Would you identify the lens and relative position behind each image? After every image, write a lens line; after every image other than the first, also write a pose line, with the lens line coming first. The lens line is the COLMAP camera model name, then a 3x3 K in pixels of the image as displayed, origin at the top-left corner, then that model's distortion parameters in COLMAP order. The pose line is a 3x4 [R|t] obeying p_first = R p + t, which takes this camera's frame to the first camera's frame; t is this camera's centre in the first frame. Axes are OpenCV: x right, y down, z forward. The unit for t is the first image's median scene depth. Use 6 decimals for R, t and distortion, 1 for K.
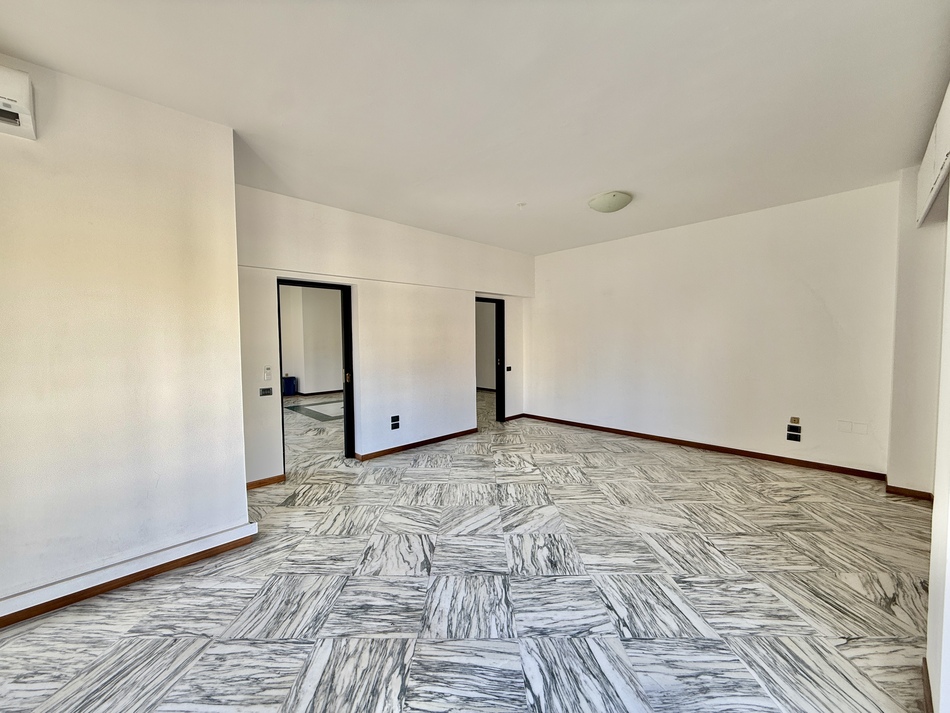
lens RADIAL K [[379.2, 0, 472.9], [0, 379.2, 356.4], [0, 0, 1]] dist [-0.000657, 0.000162]
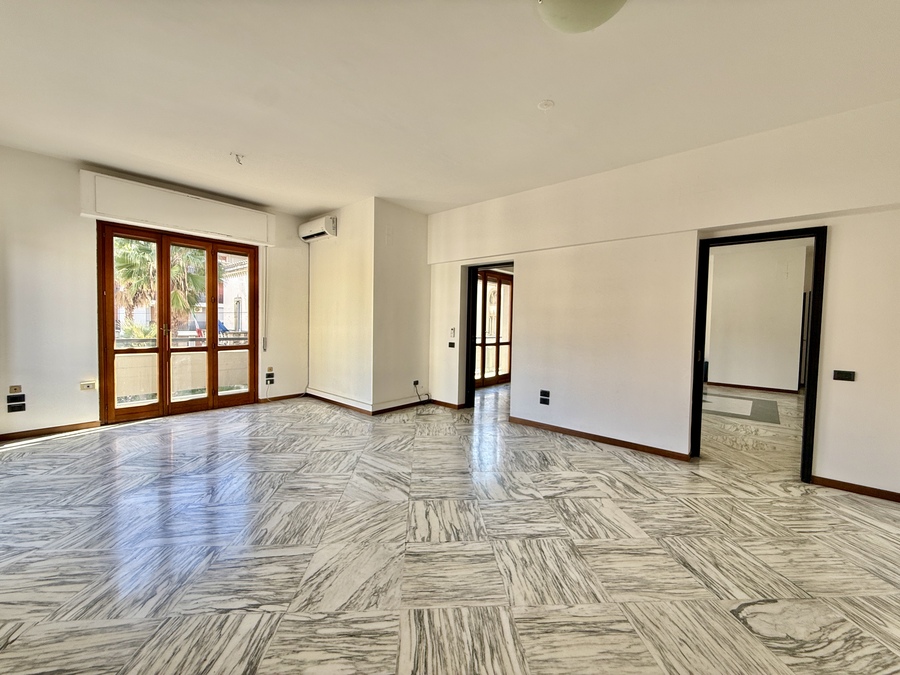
lens RADIAL K [[359.2, 0, 448.0], [0, 359.2, 337.4], [0, 0, 1]] dist [-0.000657, 0.000162]
pose [[0.078449, 0.050950, -0.995615, 1.122262], [-0.070029, 0.996508, 0.045478, 0.001704], [0.994455, 0.066155, 0.081743, 1.146485]]
